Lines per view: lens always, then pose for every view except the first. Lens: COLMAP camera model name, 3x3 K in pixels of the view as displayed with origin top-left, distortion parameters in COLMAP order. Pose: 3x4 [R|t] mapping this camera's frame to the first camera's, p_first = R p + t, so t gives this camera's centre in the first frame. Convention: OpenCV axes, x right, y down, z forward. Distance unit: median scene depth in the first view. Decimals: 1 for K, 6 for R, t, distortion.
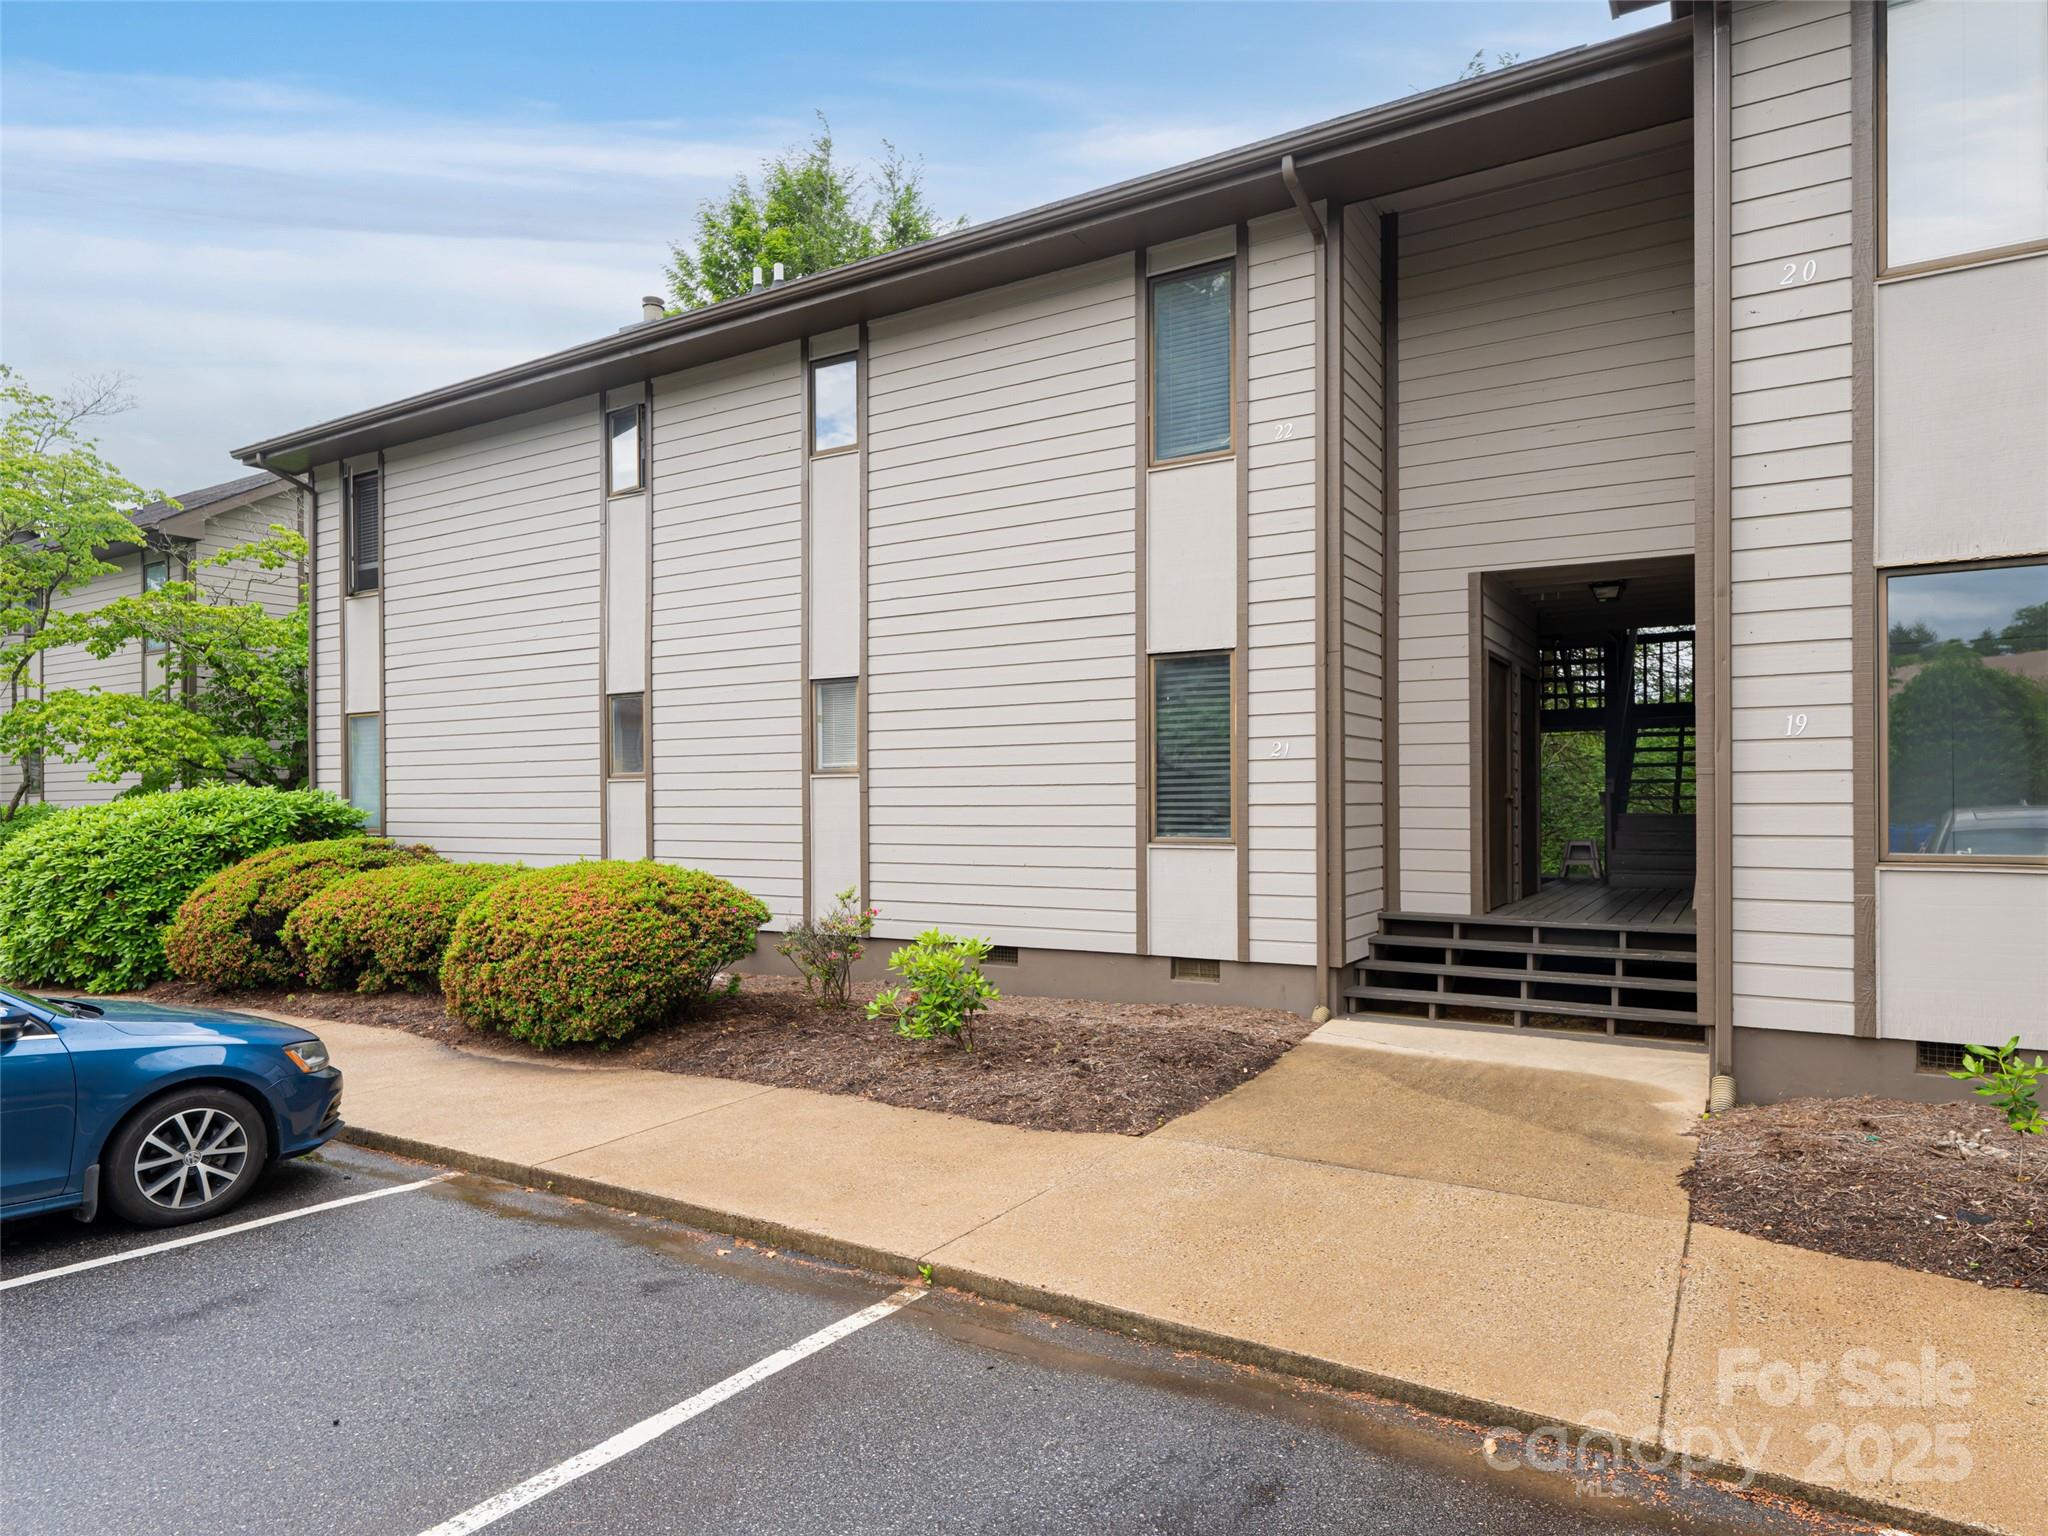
lens RADIAL K [[1189.0, 0, 1048.8], [0, 1189.0, 800.2], [0, 0, 1]] dist [-0.000484, -0.001876]
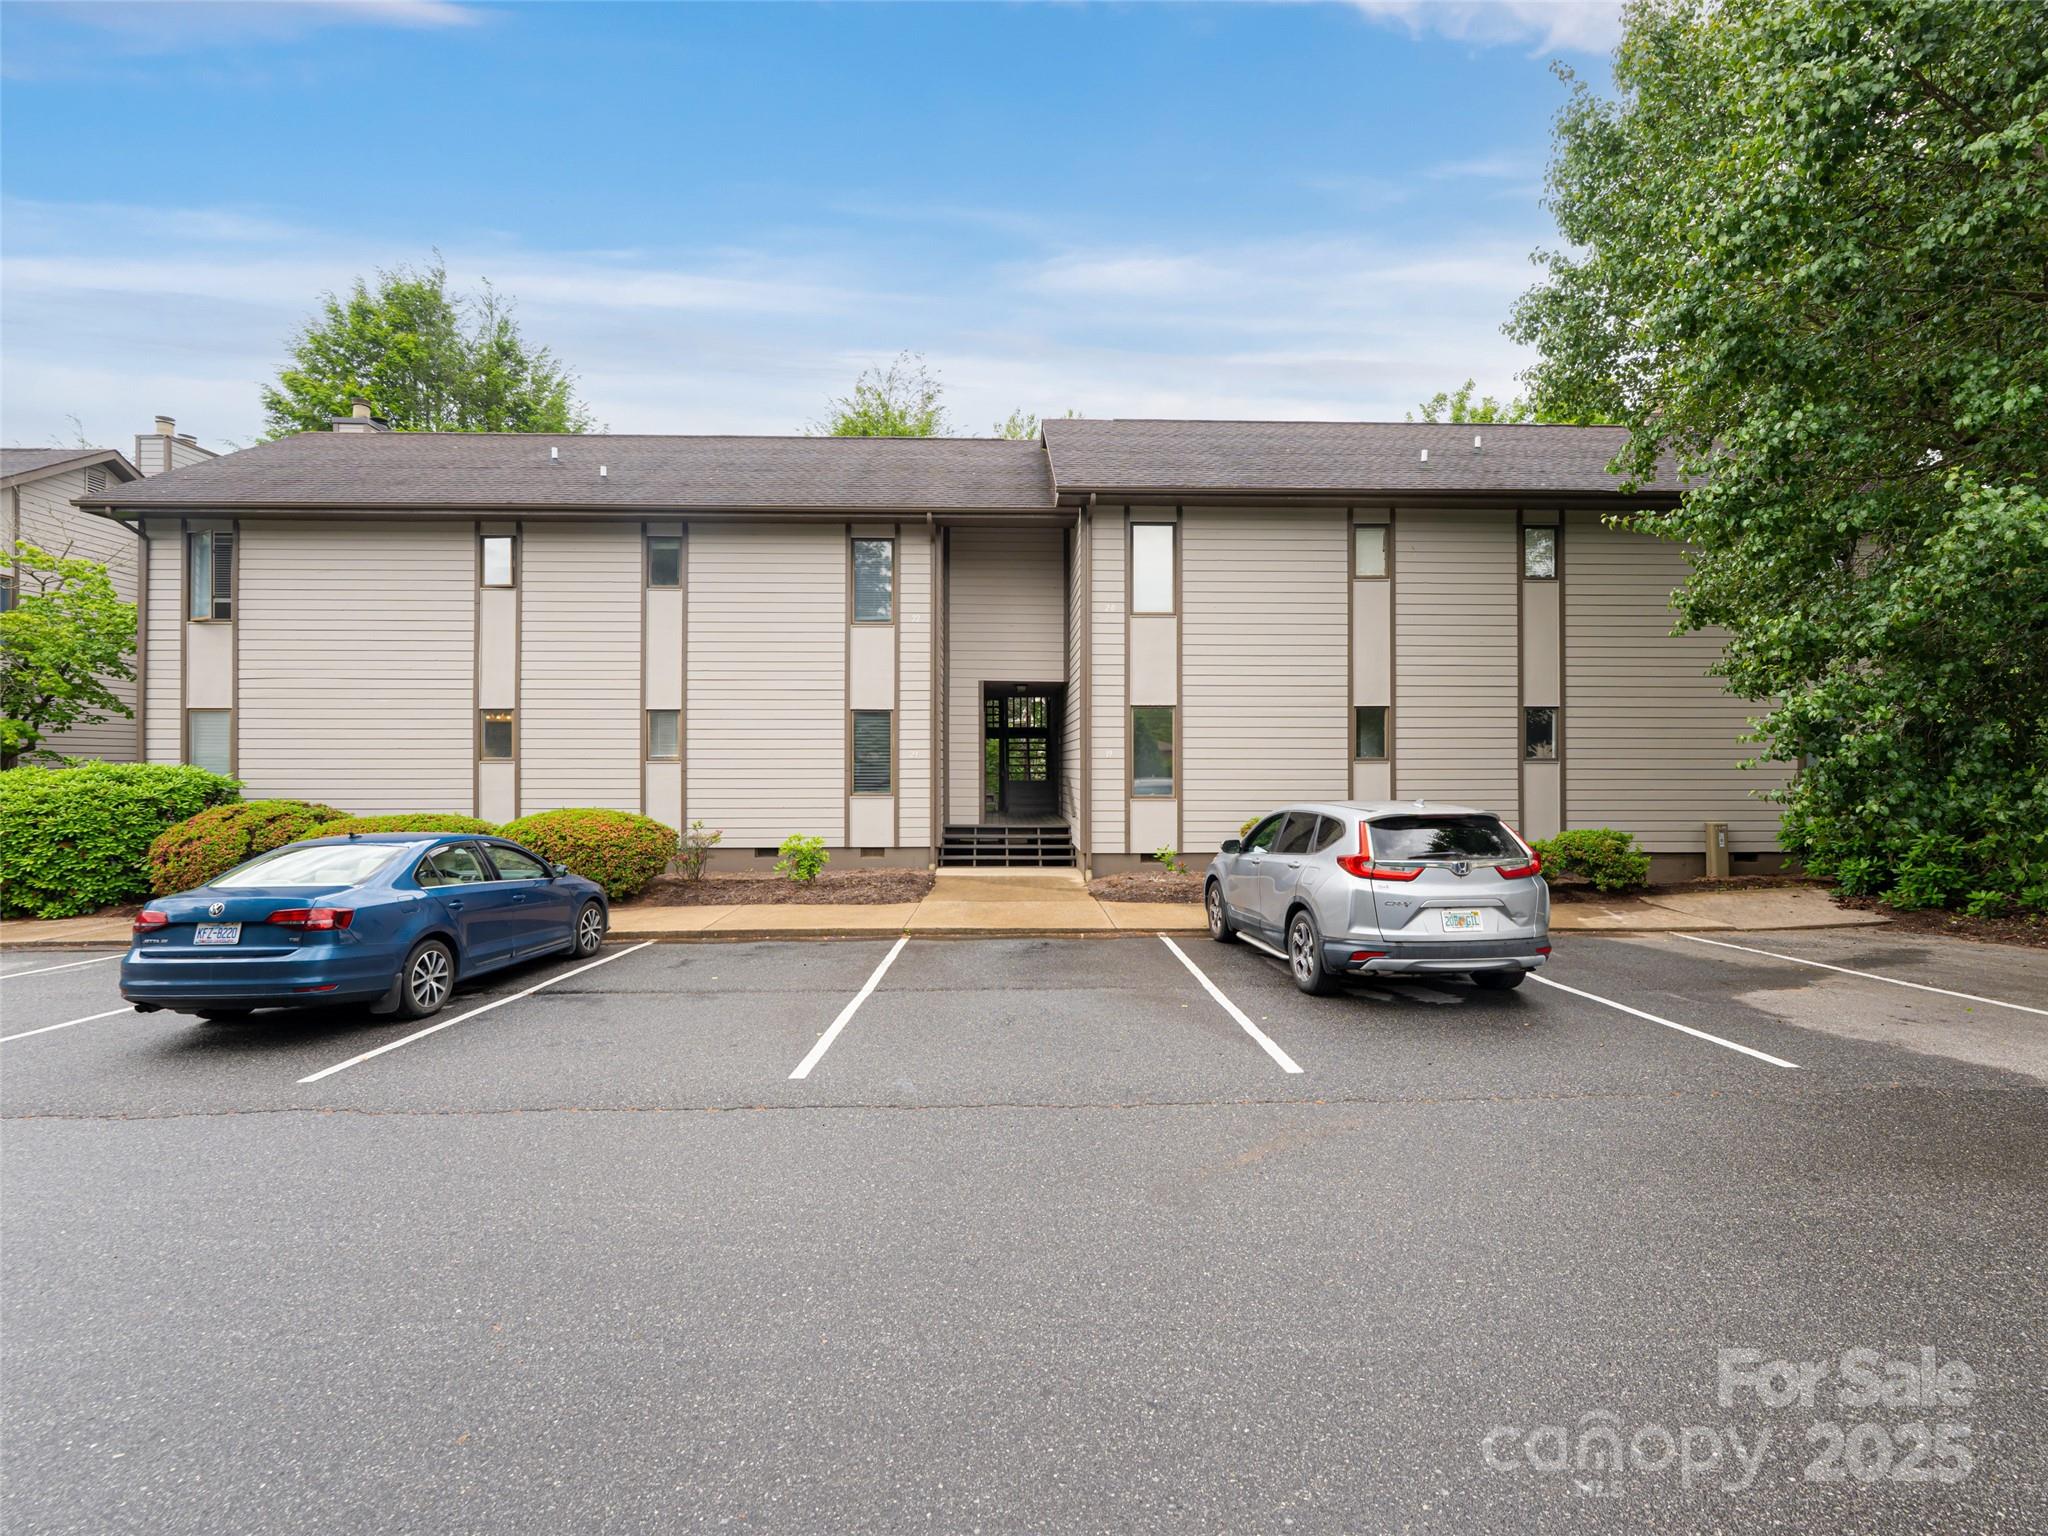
lens RADIAL K [[828.7, 0, 1016.2], [0, 828.7, 763.1], [0, 0, 1]] dist [-0.003894, -0.000375]
pose [[0.853912, 0.008865, 0.520342, -0.448675], [-0.005217, 0.999950, -0.008475, -0.012760], [-0.520391, 0.004522, 0.853916, -0.457823]]
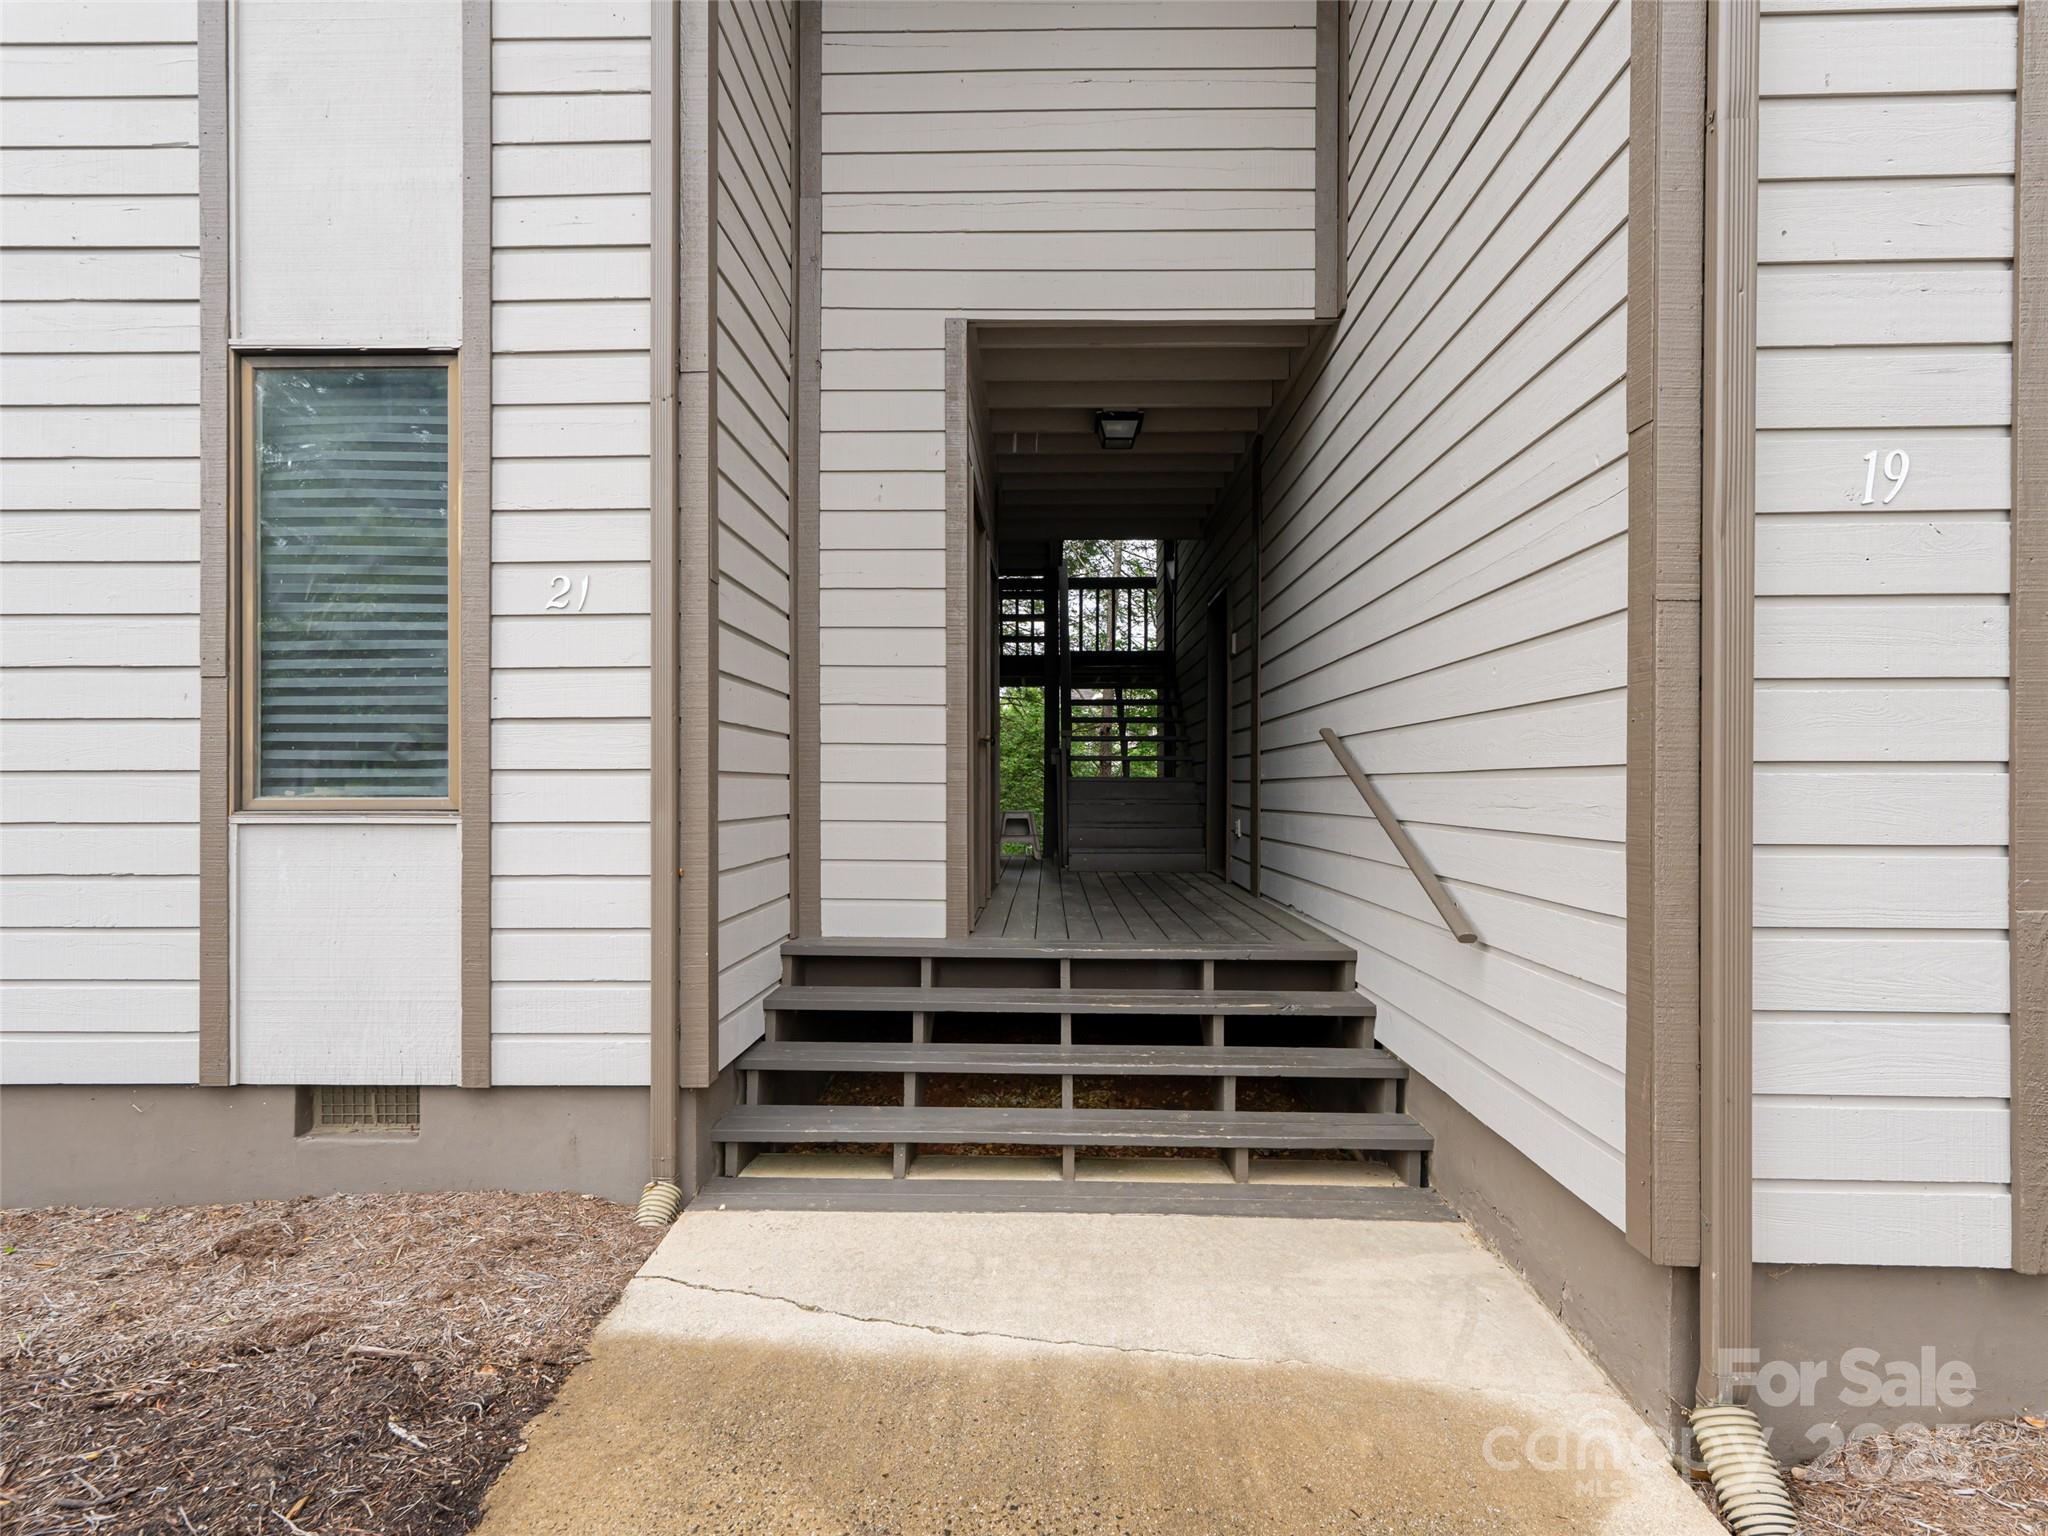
lens RADIAL K [[1139.5, 0, 1042.2], [0, 1139.5, 786.1], [0, 0, 1]] dist [-0.007961, 0.000186]
pose [[0.869100, 0.004956, 0.494611, 0.132264], [-0.005798, 0.999983, 0.000167, 0.025368], [-0.494602, -0.003013, 0.869114, 0.522637]]
